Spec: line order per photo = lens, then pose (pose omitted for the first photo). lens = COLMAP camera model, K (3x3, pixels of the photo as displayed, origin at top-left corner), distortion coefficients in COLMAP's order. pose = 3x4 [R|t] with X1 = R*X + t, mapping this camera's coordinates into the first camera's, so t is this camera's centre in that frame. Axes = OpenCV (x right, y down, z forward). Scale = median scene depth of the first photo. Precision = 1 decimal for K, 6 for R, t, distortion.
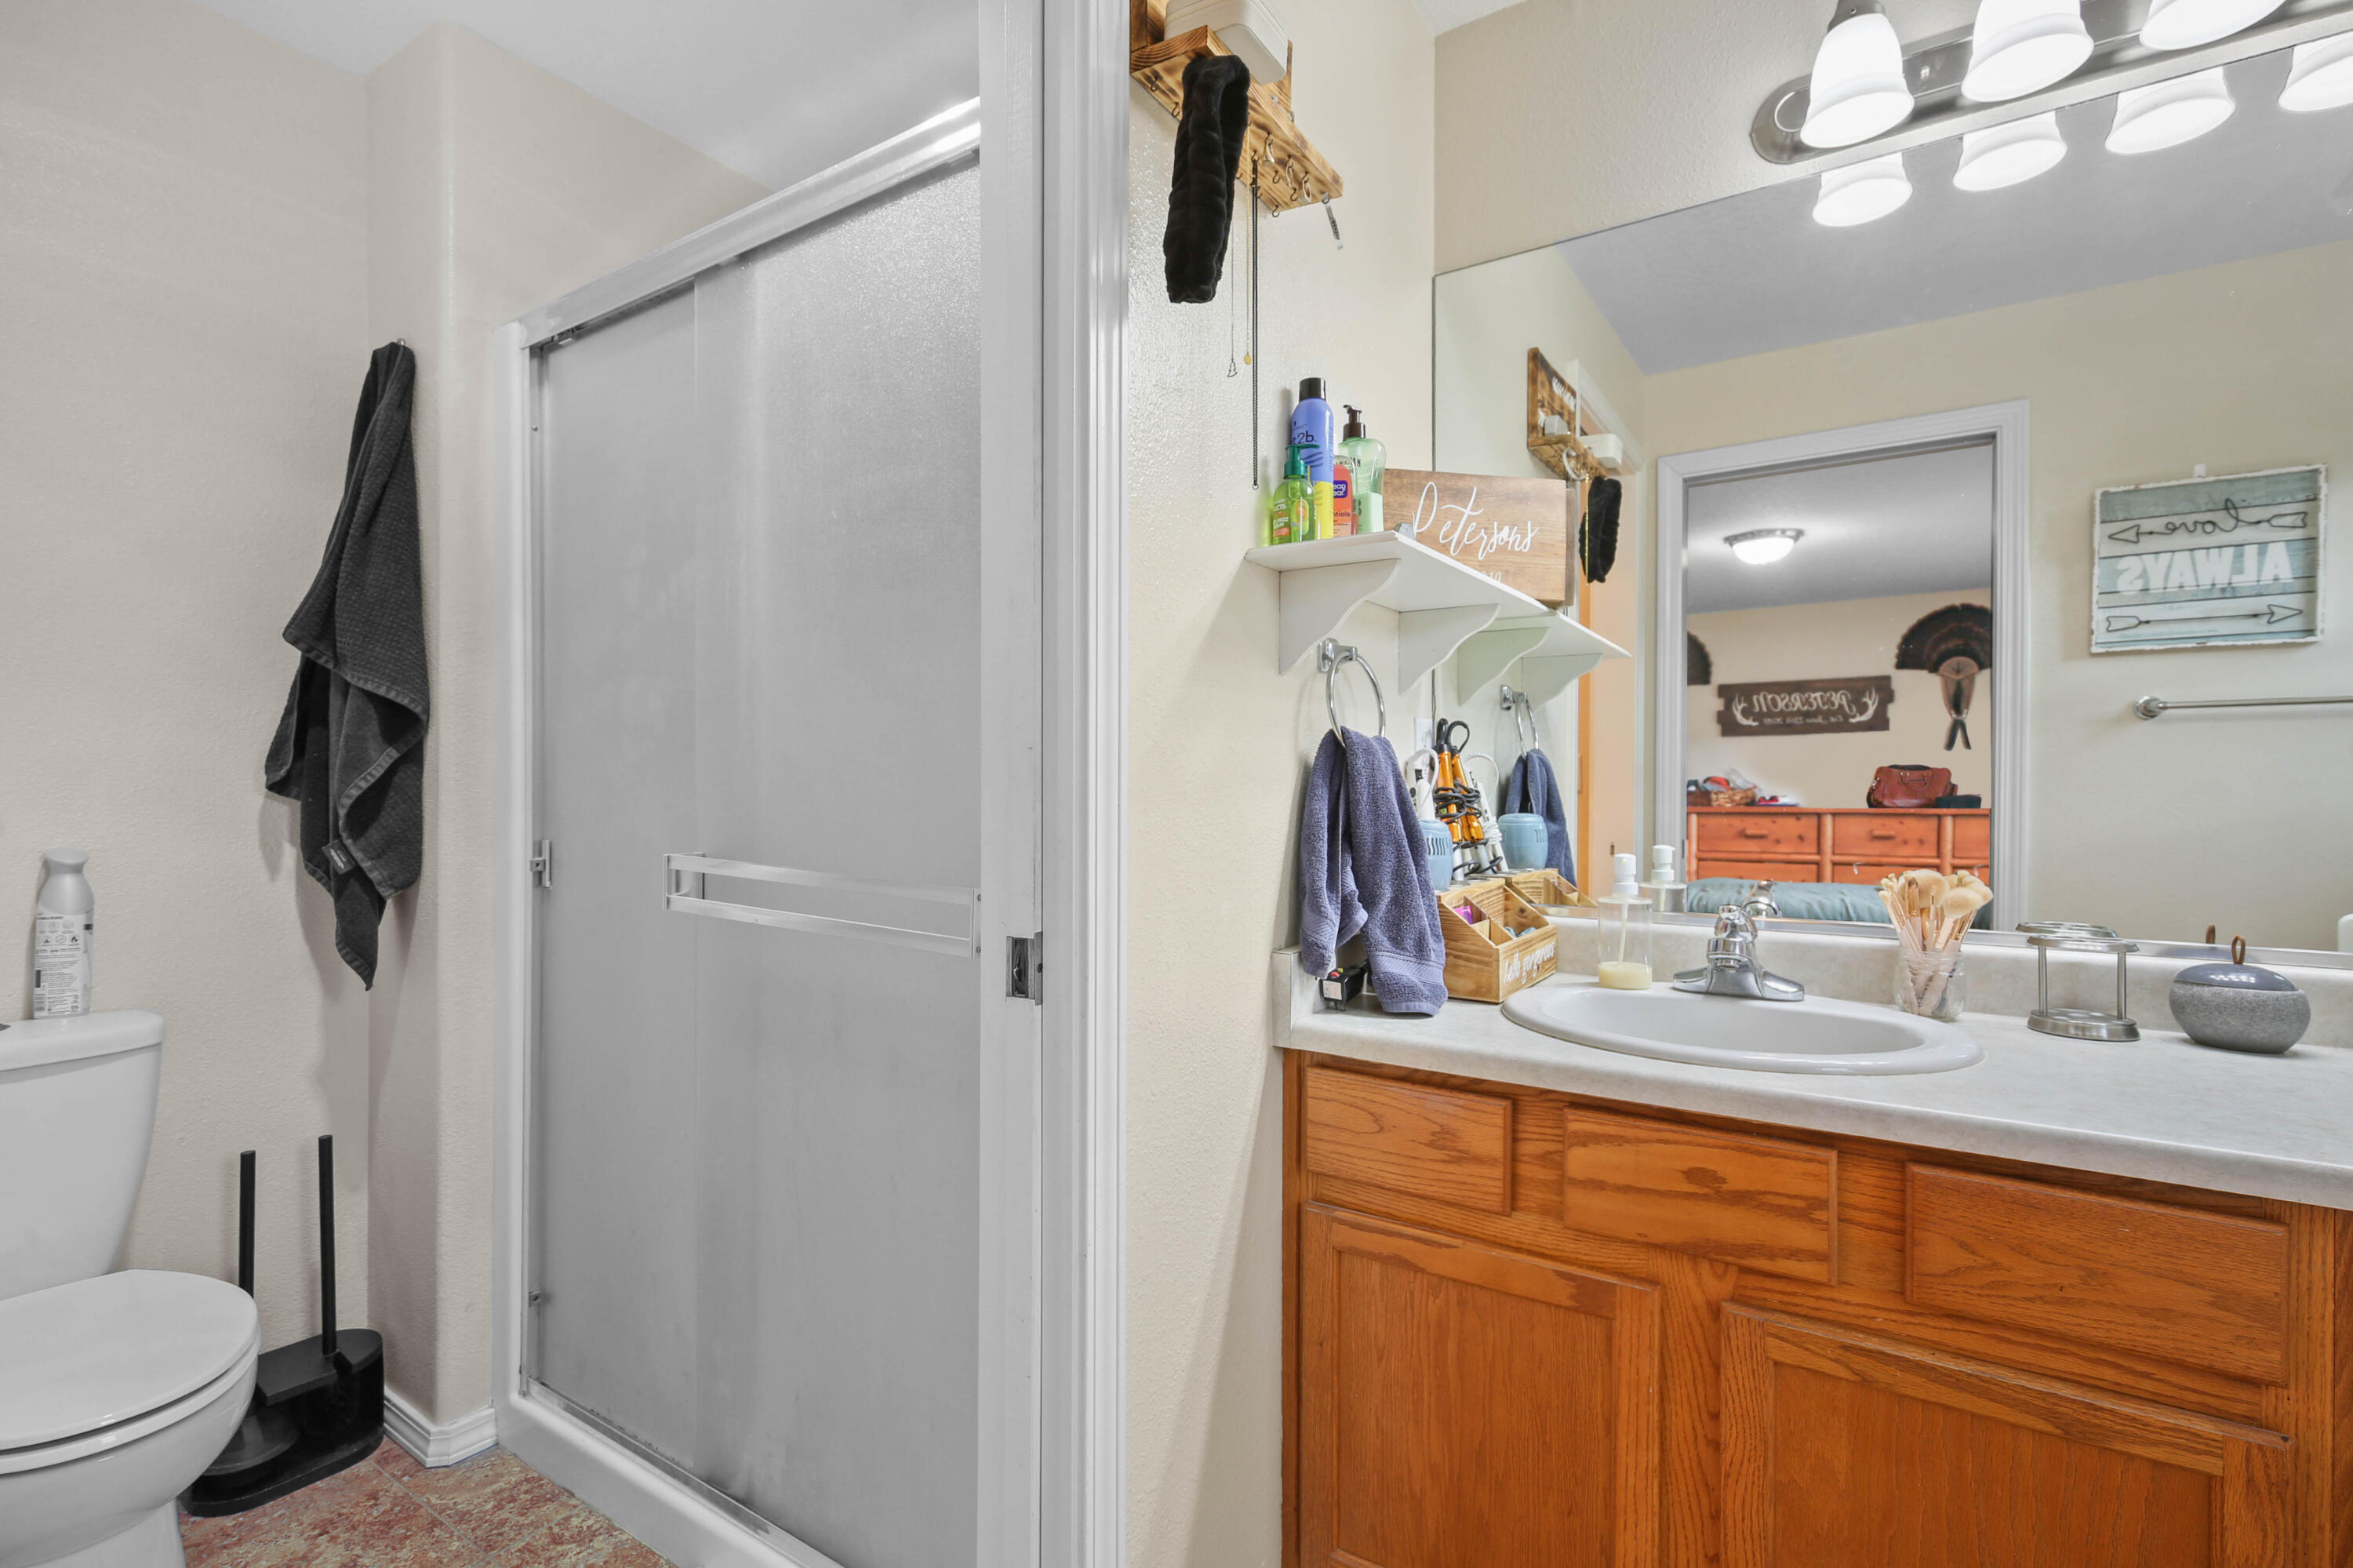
lens RADIAL K [[1109.8, 0, 1153.8], [0, 1109.8, 793.6], [0, 0, 1]] dist [0.003884, -0.000873]
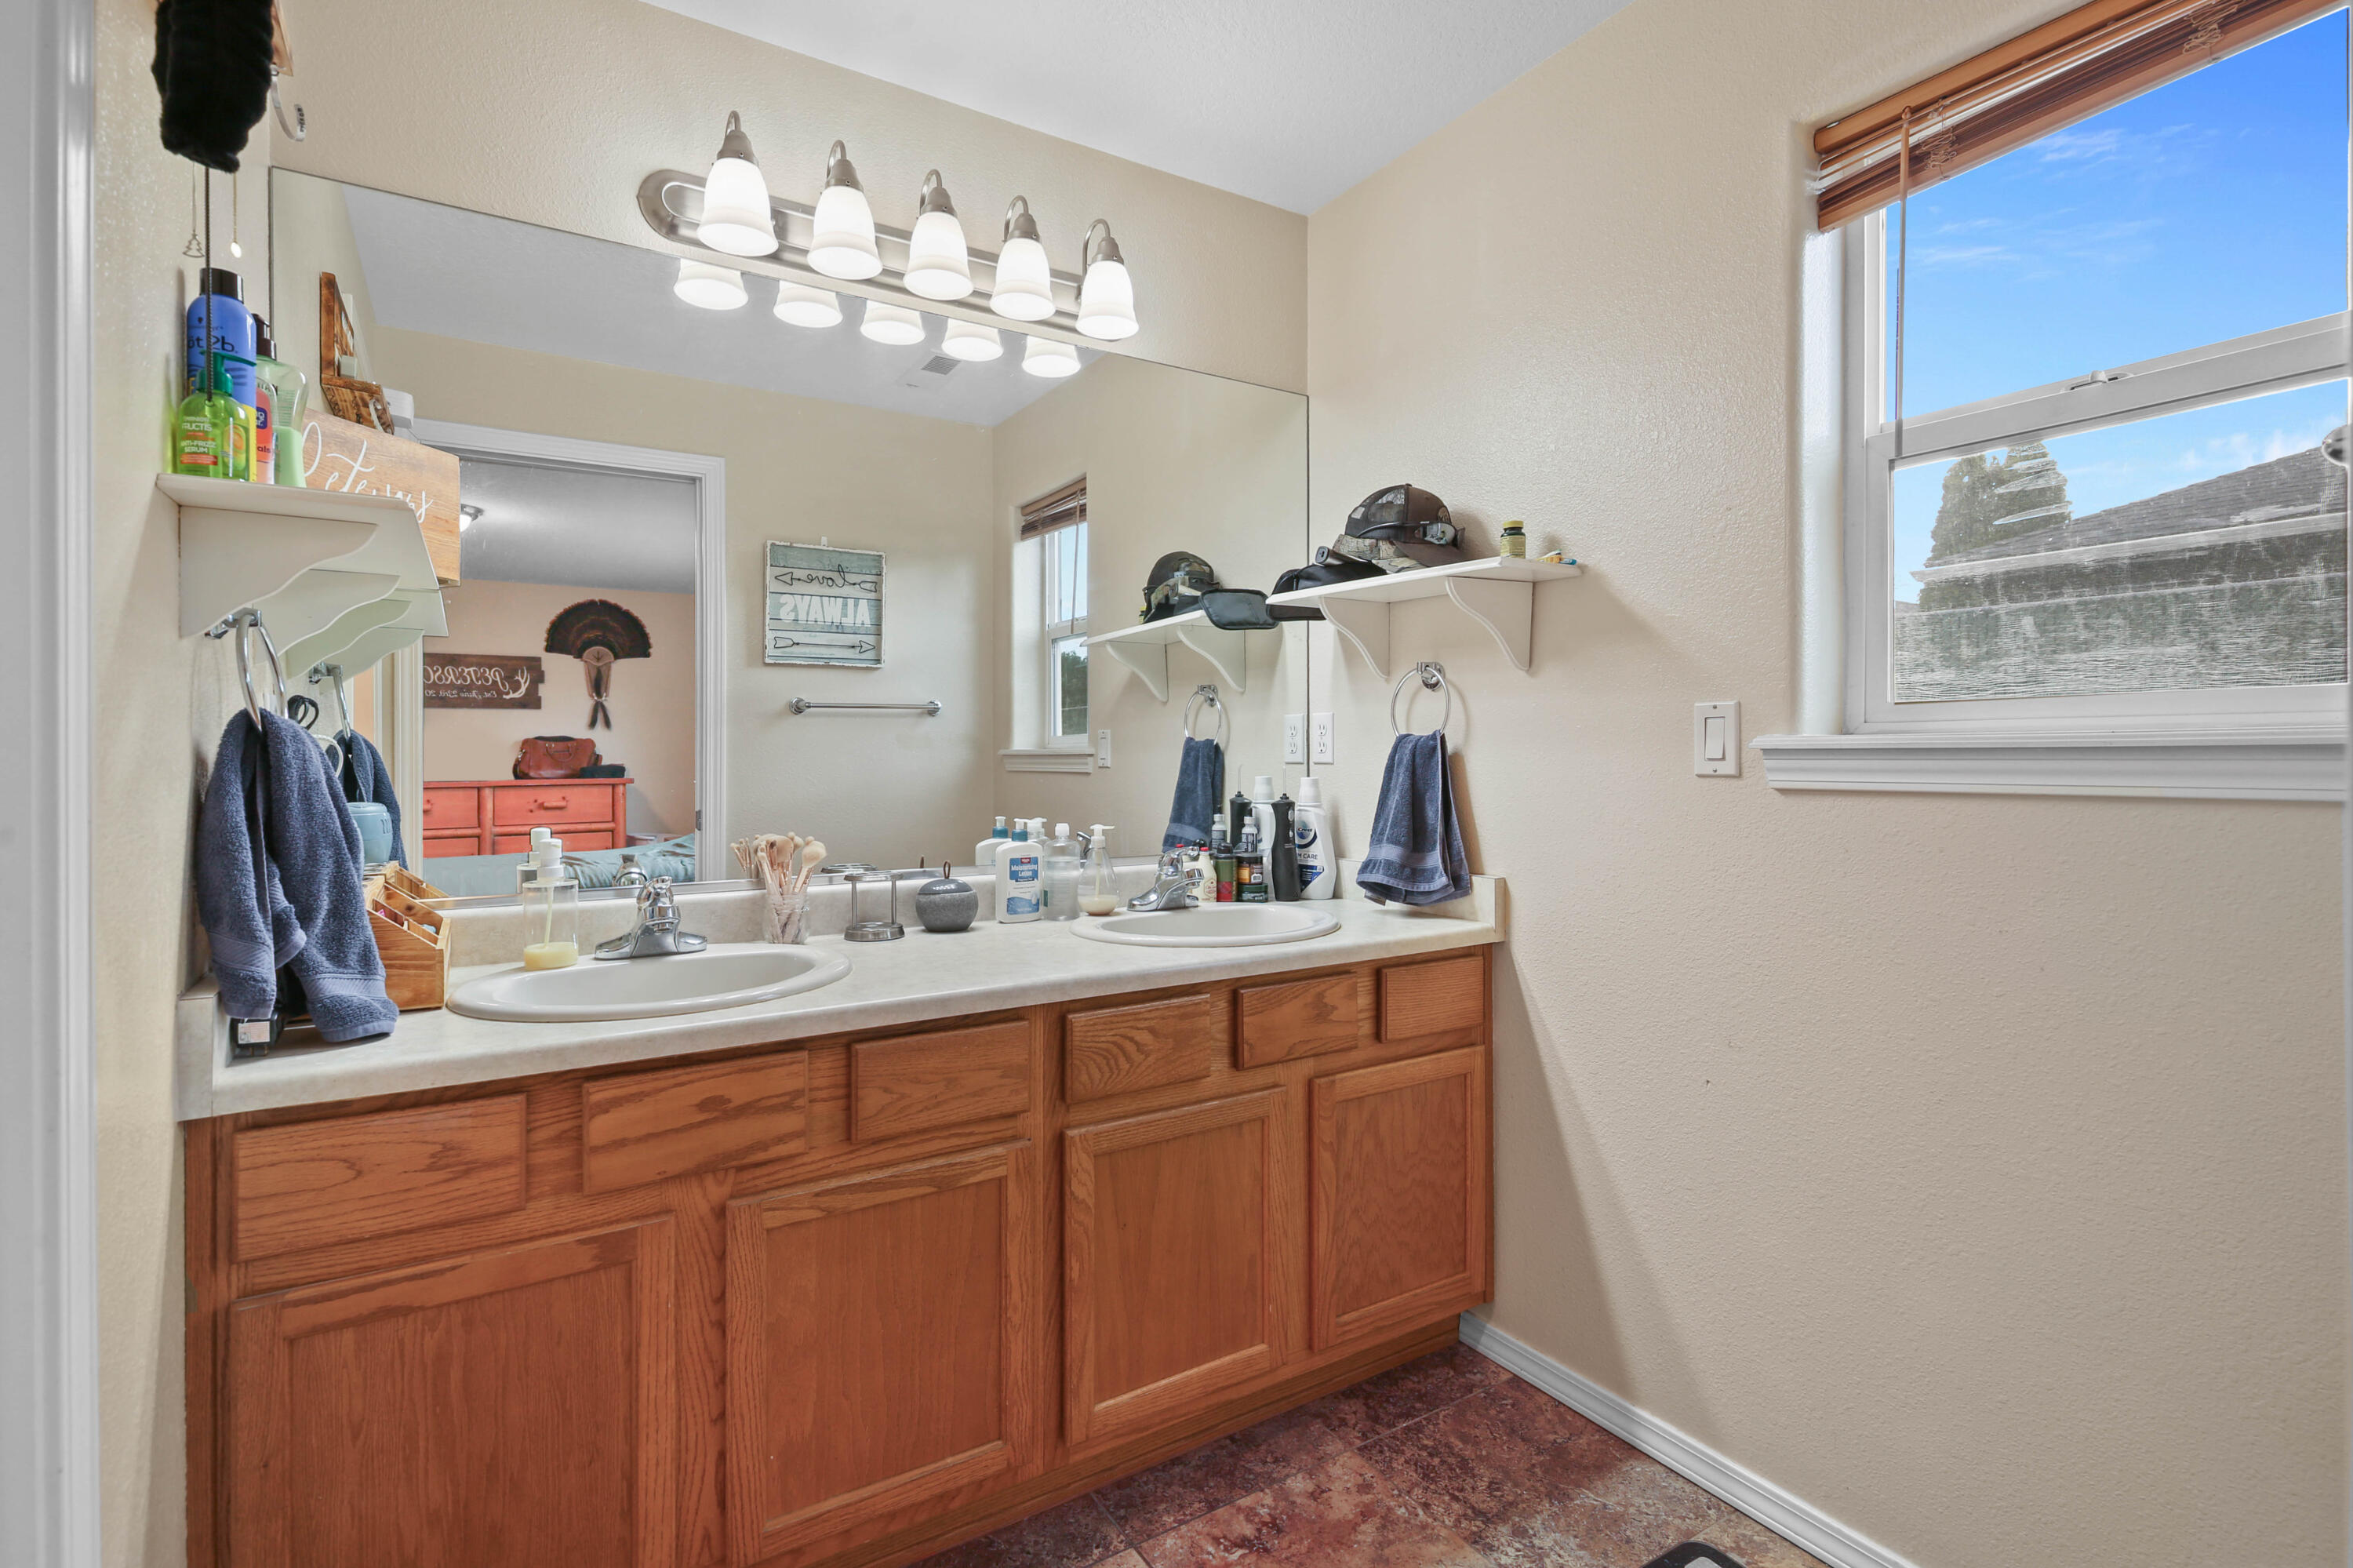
lens RADIAL K [[1100.0, 0, 1173.6], [0, 1100.0, 768.4], [0, 0, 1]] dist [-0.000538, -0.000796]
pose [[0.387937, -0.014896, 0.921566, -0.349634], [0.009158, 0.999882, 0.012307, -0.022209], [-0.921641, 0.003665, 0.388027, 0.073620]]
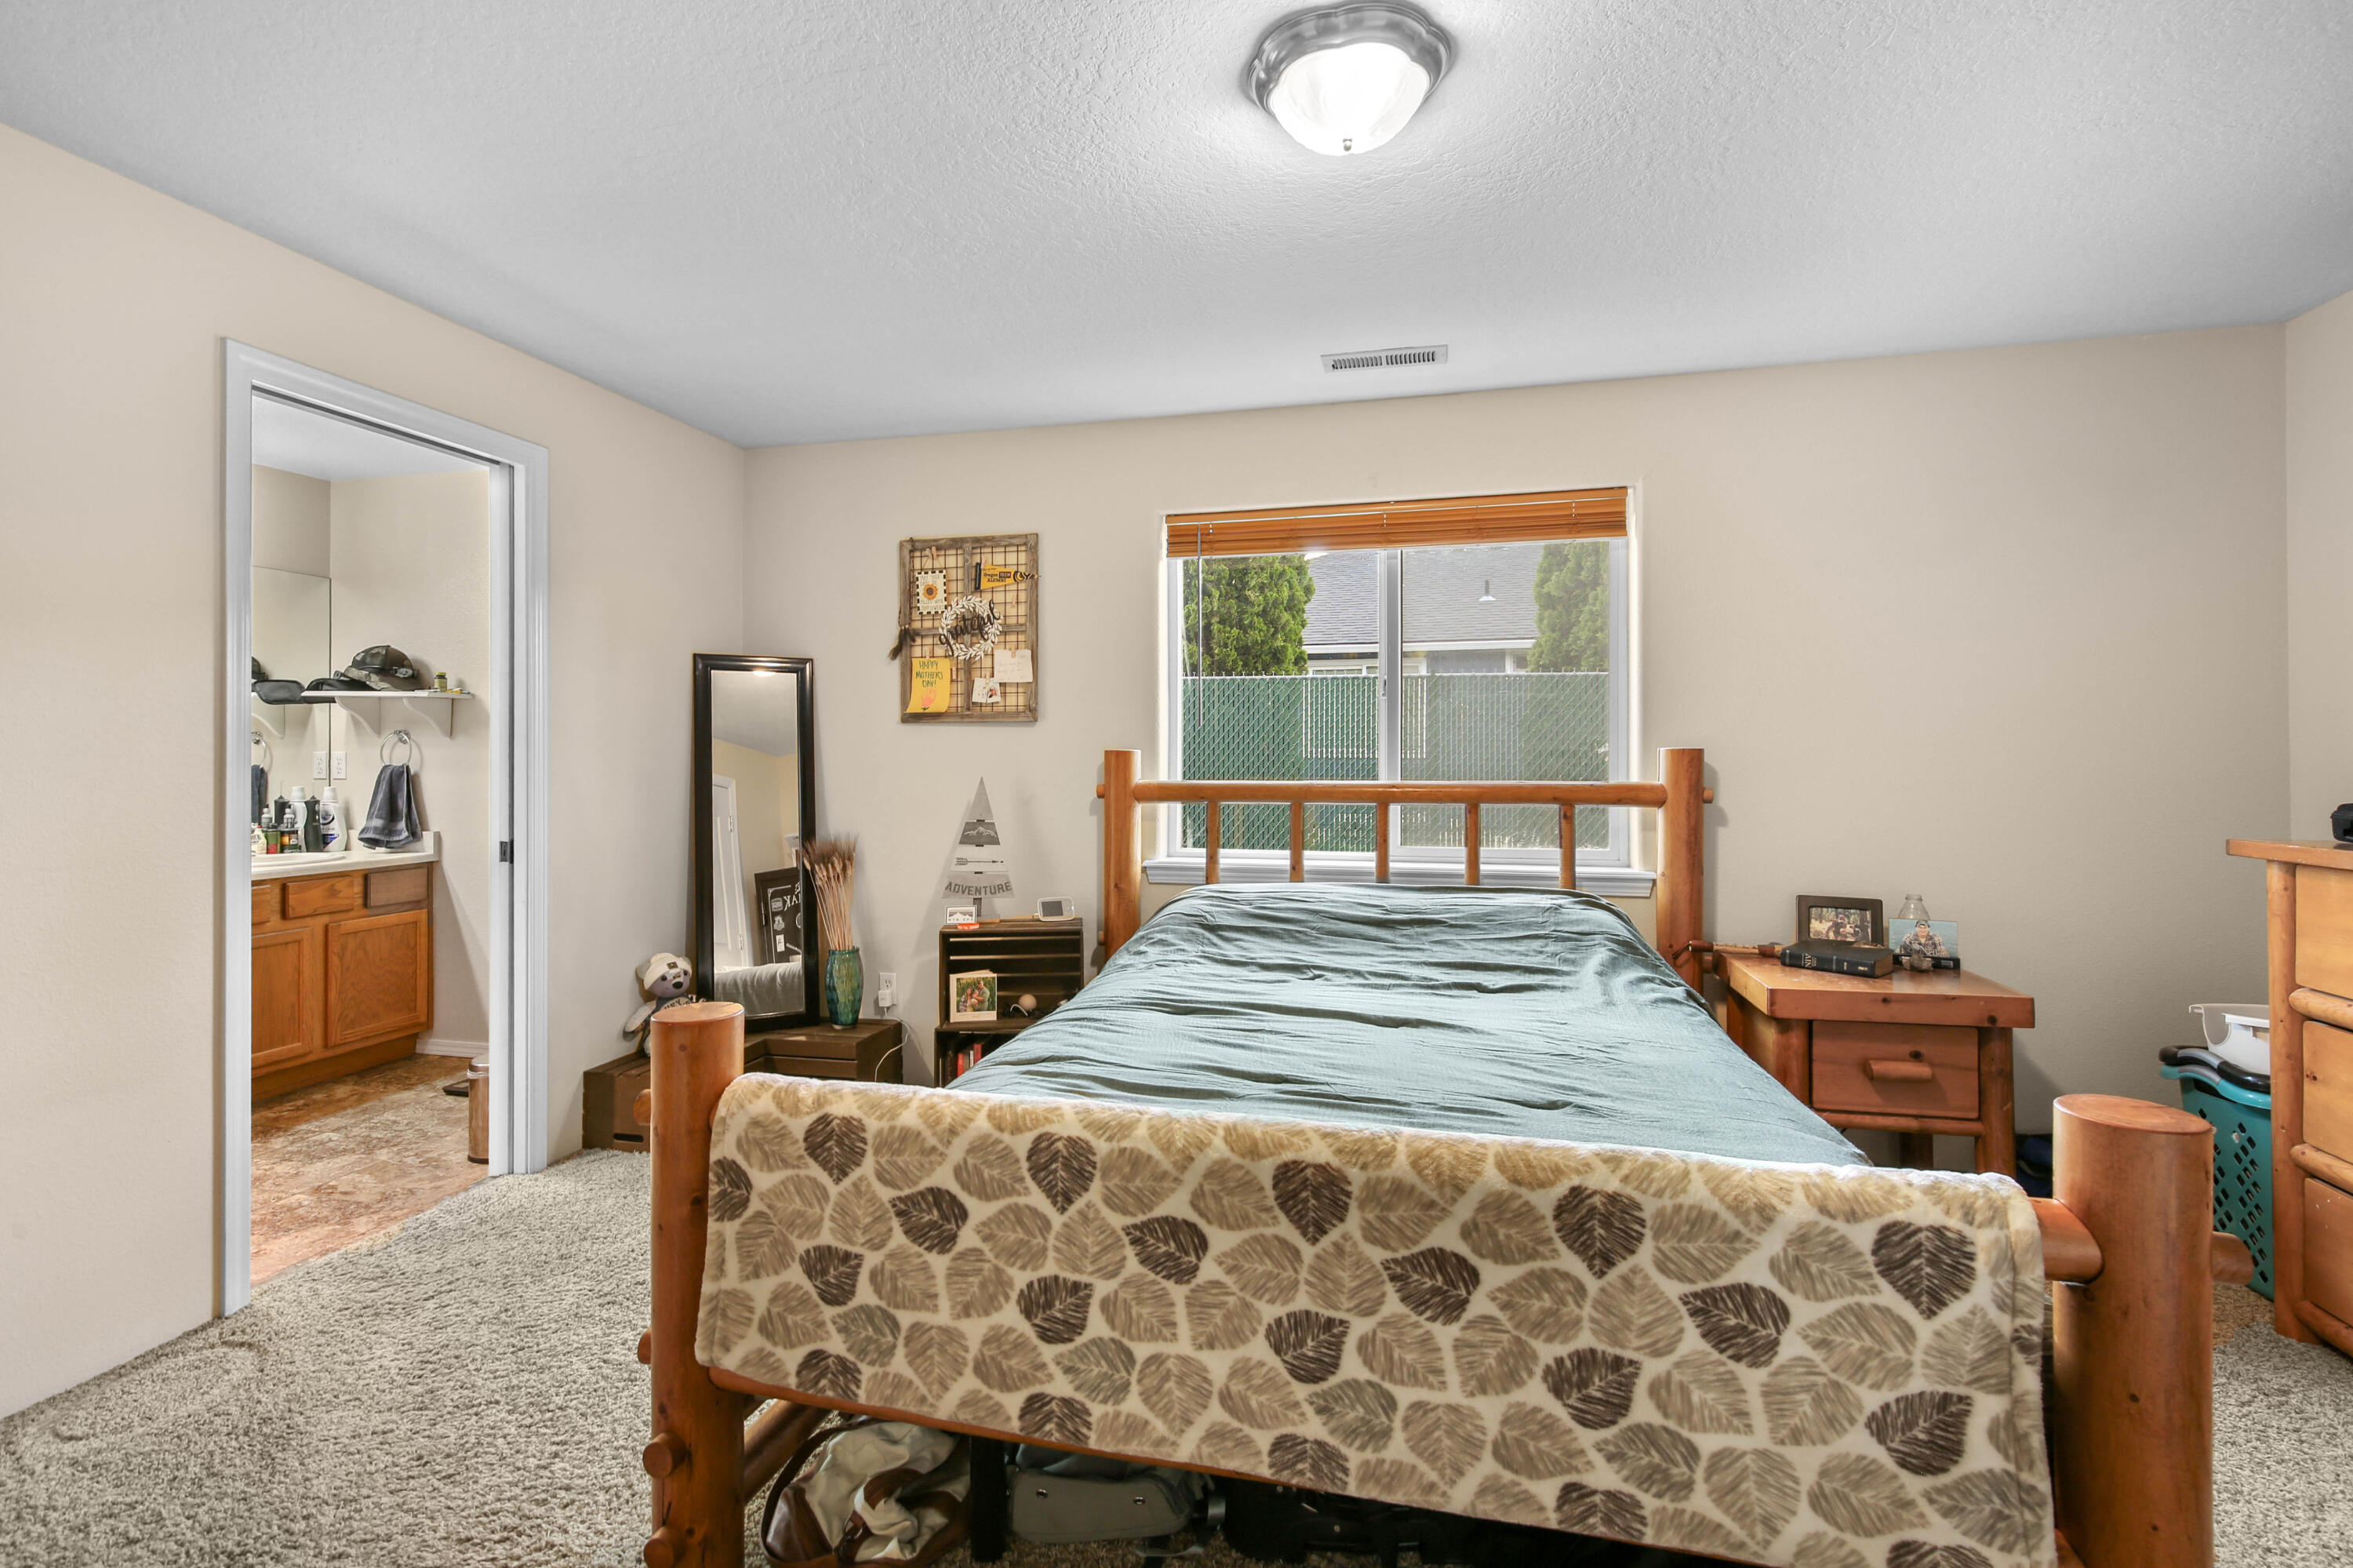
lens RADIAL K [[1108.6, 0, 1170.9], [0, 1108.6, 750.7], [0, 0, 1]] dist [0.000333, -0.000305]
pose [[-0.350489, 0.002473, 0.936563, -2.744843], [0.004356, 0.999990, -0.001011, -0.080845], [-0.936557, 0.003725, -0.350497, -0.673100]]
